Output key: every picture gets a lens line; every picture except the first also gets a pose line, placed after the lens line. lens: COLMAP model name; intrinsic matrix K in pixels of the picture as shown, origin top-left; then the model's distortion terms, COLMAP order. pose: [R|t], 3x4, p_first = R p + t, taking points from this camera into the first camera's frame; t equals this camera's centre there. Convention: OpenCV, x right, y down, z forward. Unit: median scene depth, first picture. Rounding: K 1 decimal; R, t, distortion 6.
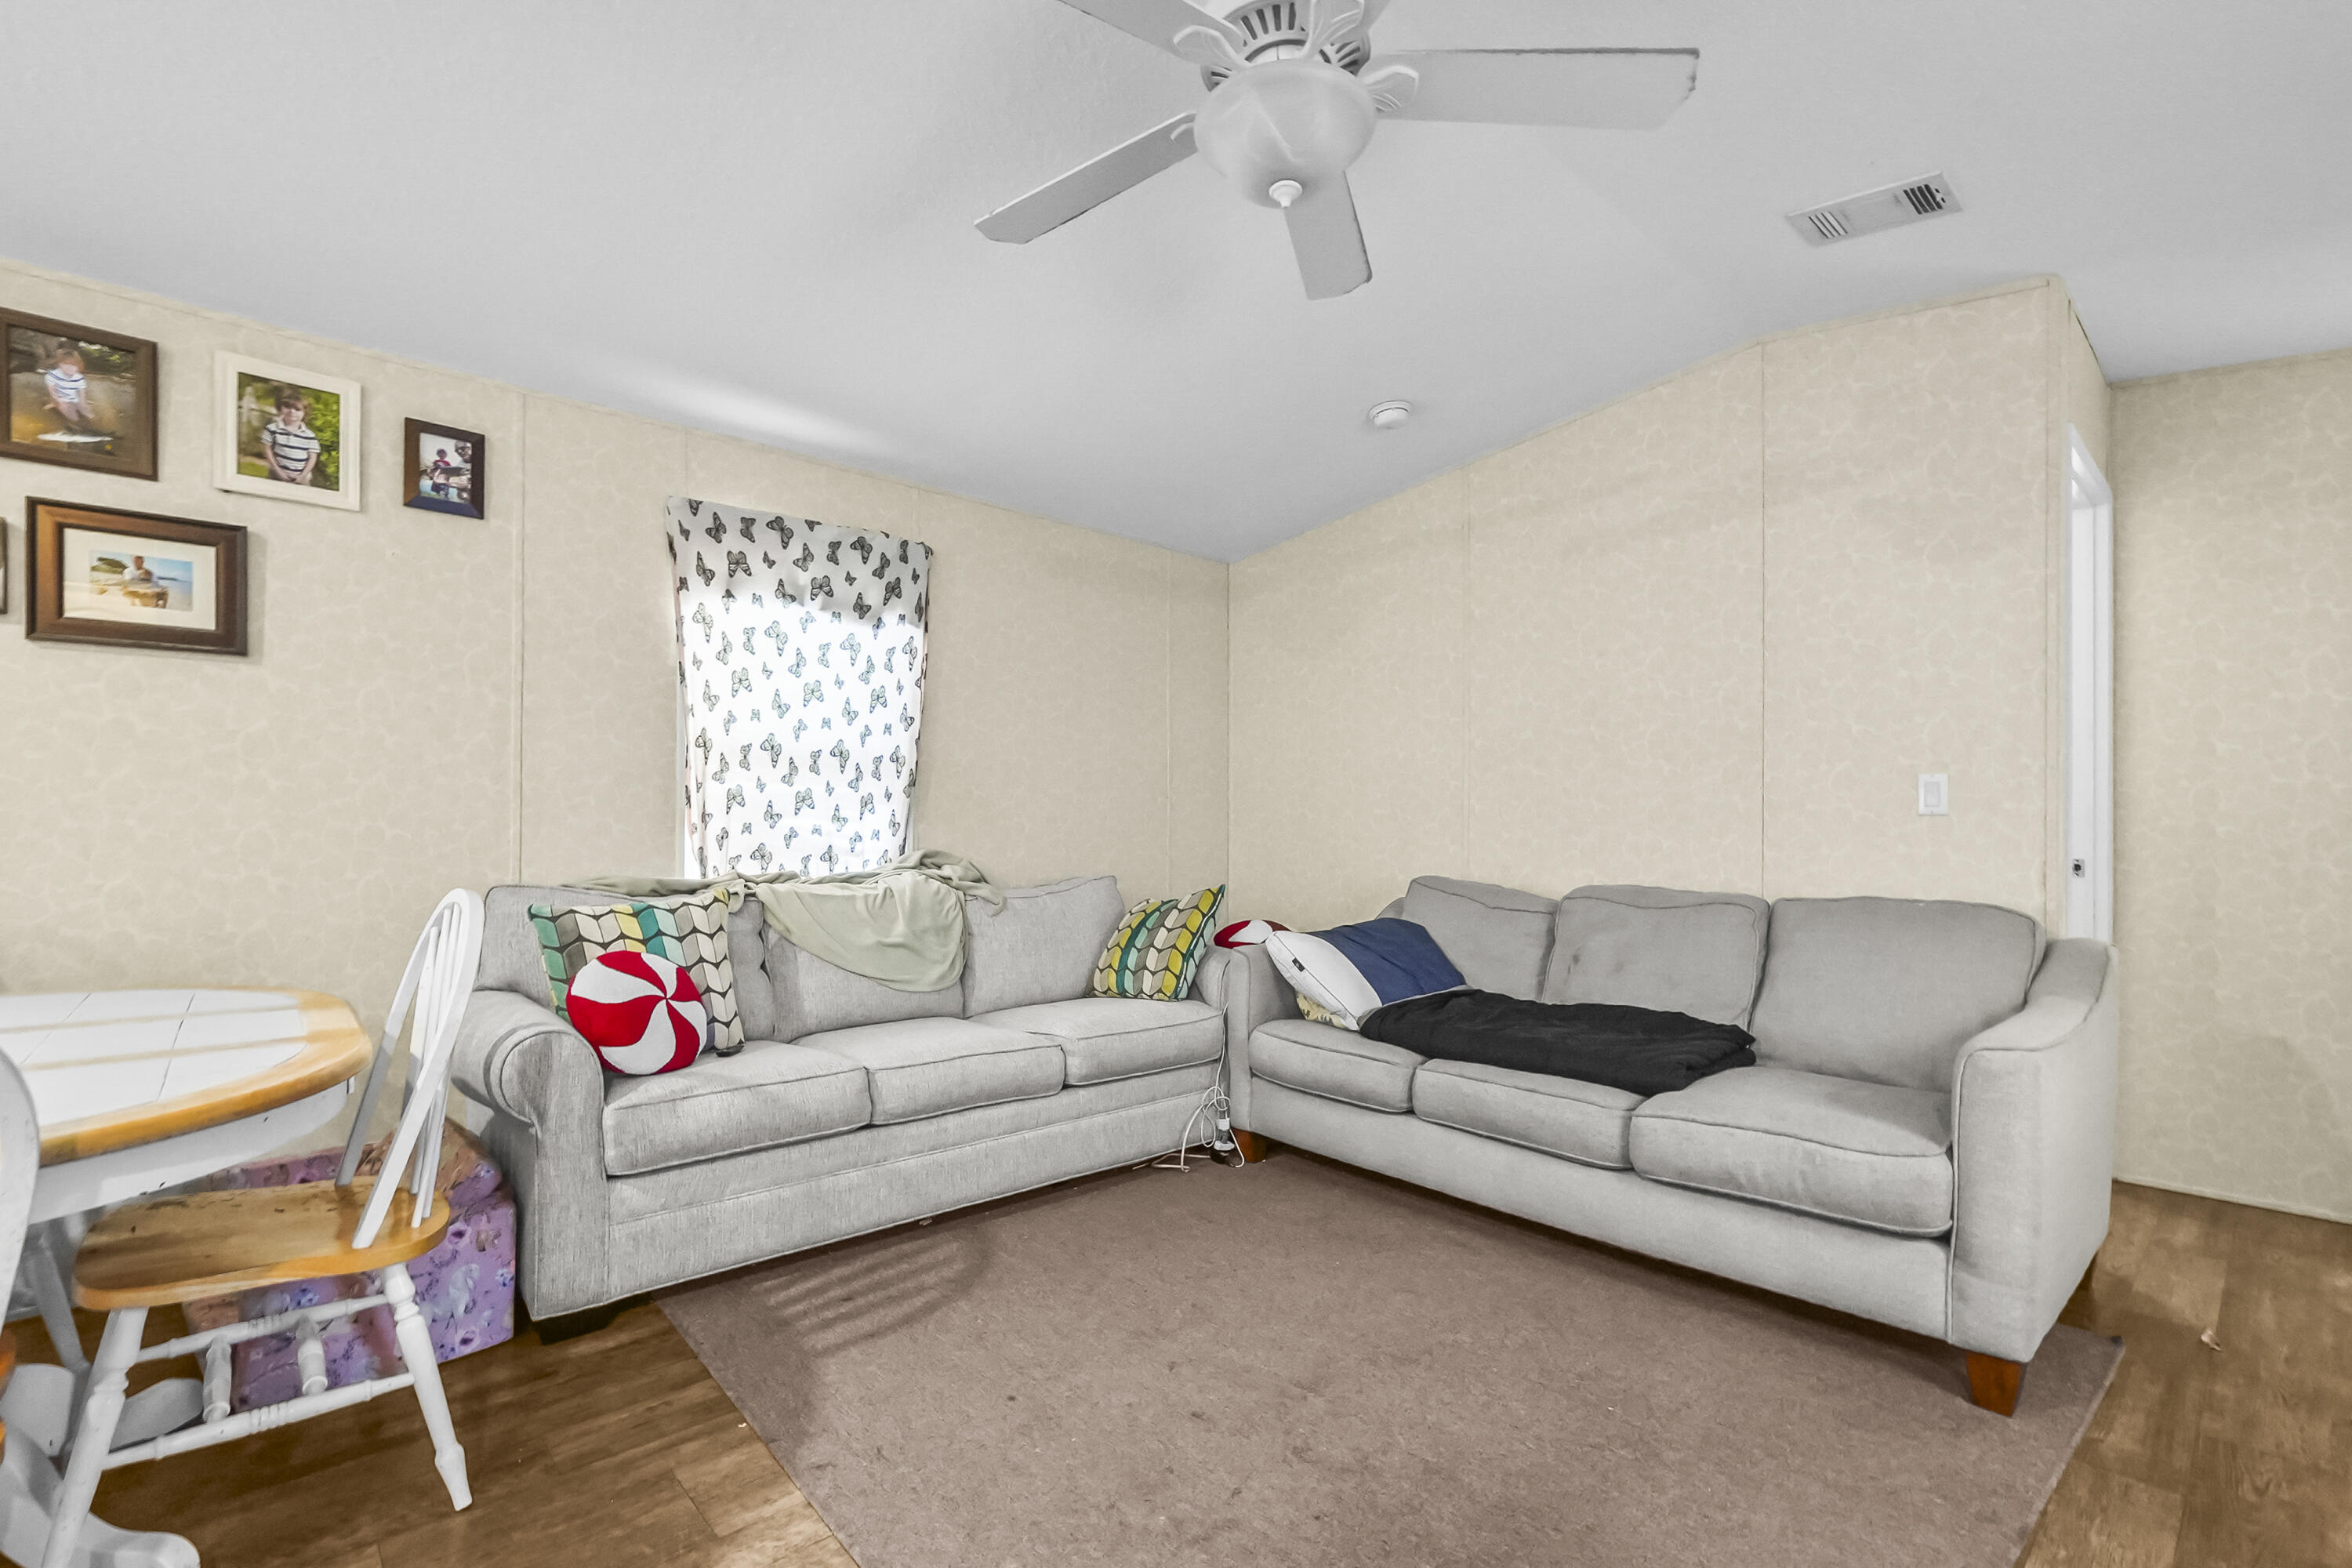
lens RADIAL K [[1058.0, 0, 1172.5], [0, 1058.0, 814.7], [0, 0, 1]] dist [0.000972, 0.001059]
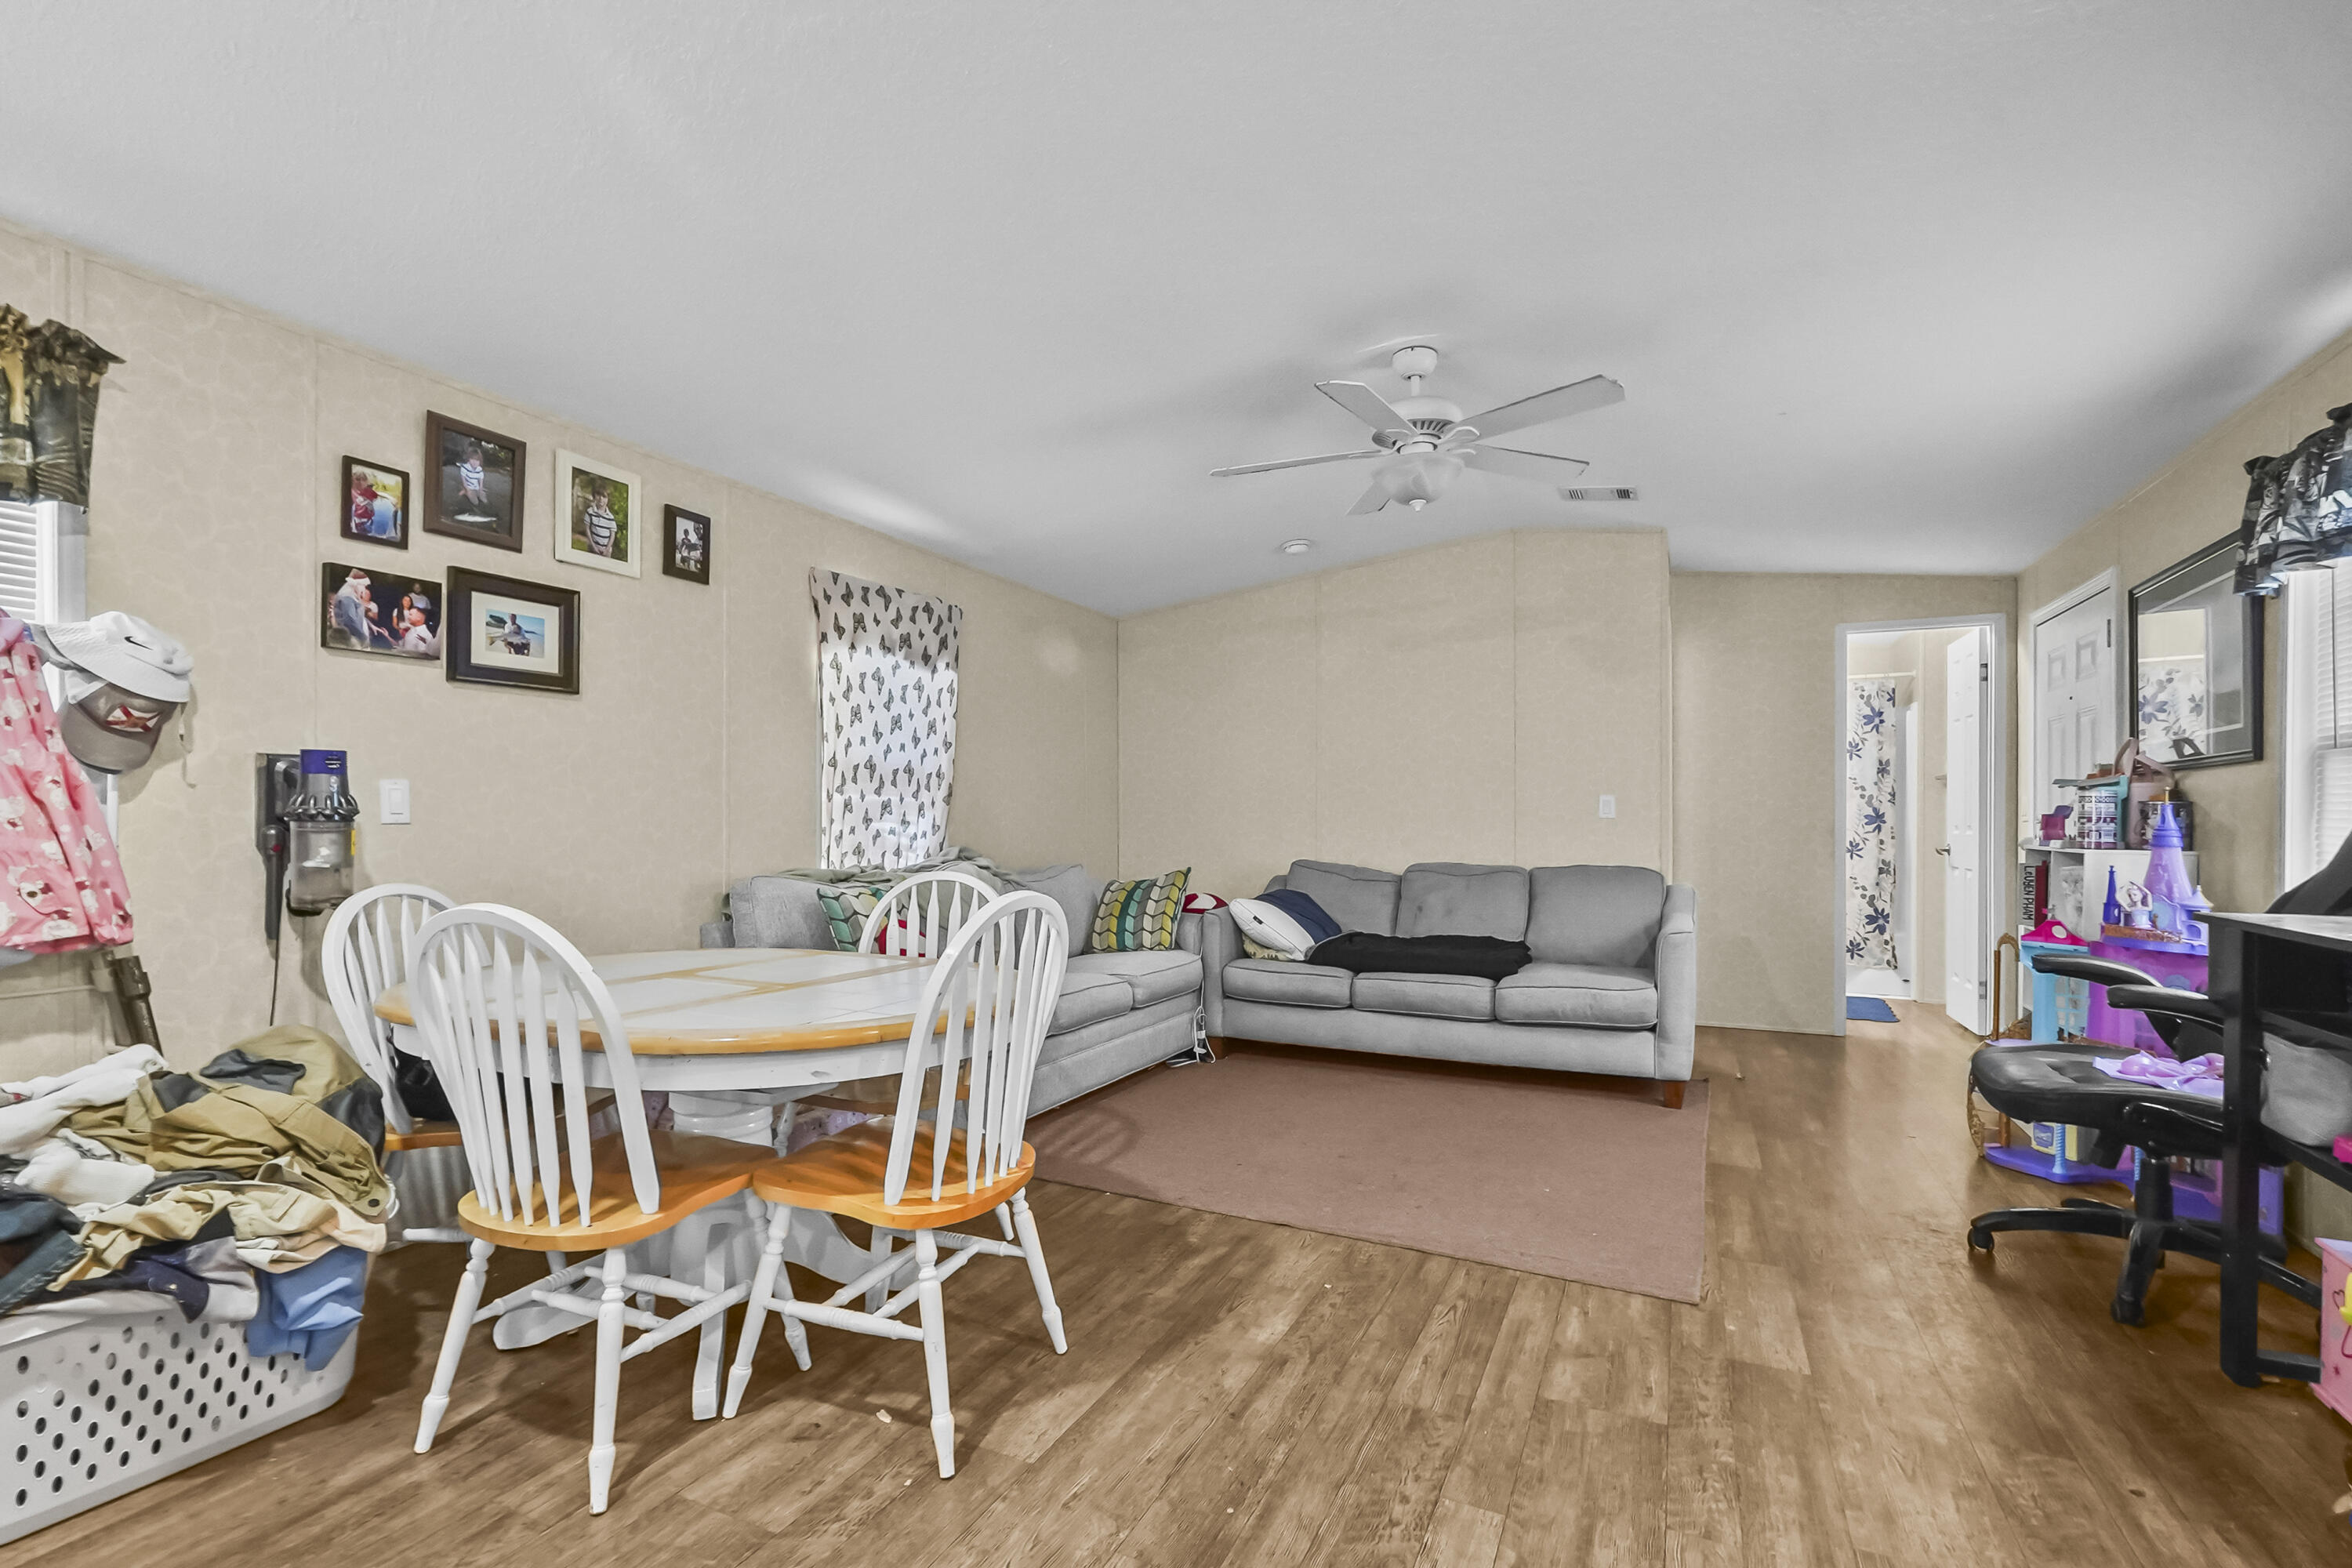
lens RADIAL K [[1061.4, 0, 1179.5], [0, 1061.4, 814.4], [0, 0, 1]] dist [-0.001294, -0.000229]
pose [[0.925763, -0.000451, 0.378105, -0.556178], [-0.000438, 0.999997, 0.002265, -0.009776], [-0.378105, -0.002263, 0.925760, -0.340835]]
